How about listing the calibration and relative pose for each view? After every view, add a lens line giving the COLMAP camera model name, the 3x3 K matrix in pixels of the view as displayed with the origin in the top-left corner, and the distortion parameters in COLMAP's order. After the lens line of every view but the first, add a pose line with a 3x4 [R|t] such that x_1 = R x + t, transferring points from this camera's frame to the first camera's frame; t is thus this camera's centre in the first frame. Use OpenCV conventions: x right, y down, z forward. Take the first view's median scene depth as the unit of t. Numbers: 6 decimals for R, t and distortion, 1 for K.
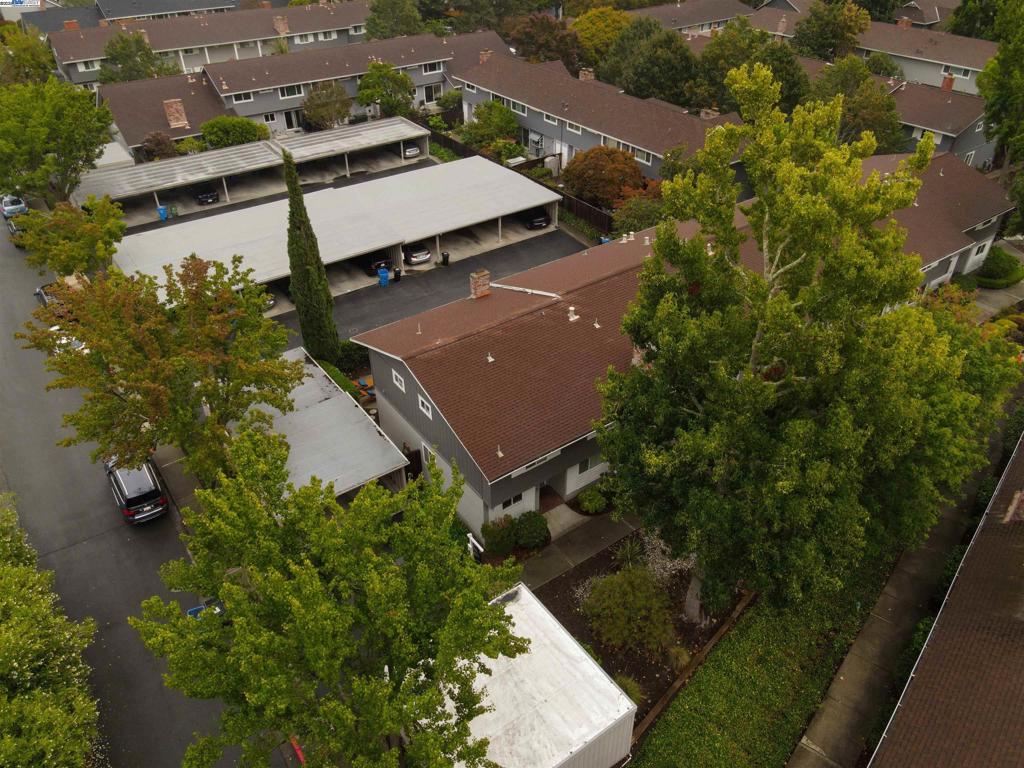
lens RADIAL K [[752.4, 0, 514.0], [0, 752.4, 383.8], [0, 0, 1]] dist [0.028425, 0.002828]
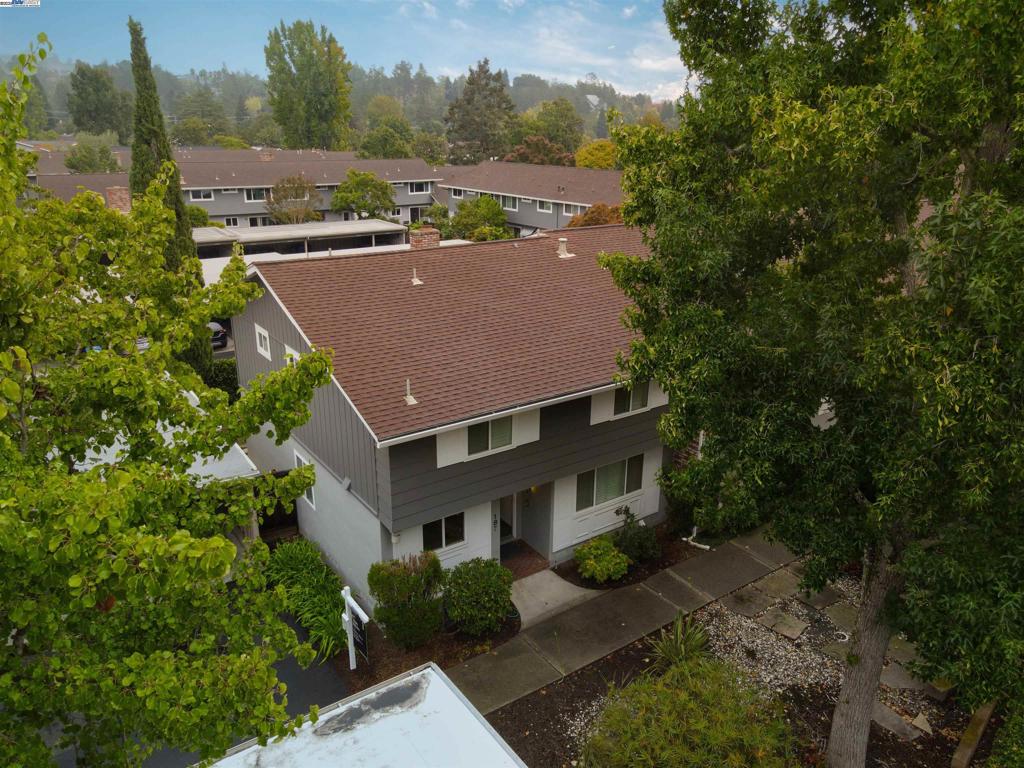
lens RADIAL K [[752.4, 0, 511.3], [0, 752.4, 382.4], [0, 0, 1]] dist [0.028425, 0.002828]
pose [[0.999824, 0.016186, -0.009523, 0.043904], [-0.018258, 0.956556, -0.290976, 0.192694], [0.004400, 0.291098, 0.956683, 0.461487]]
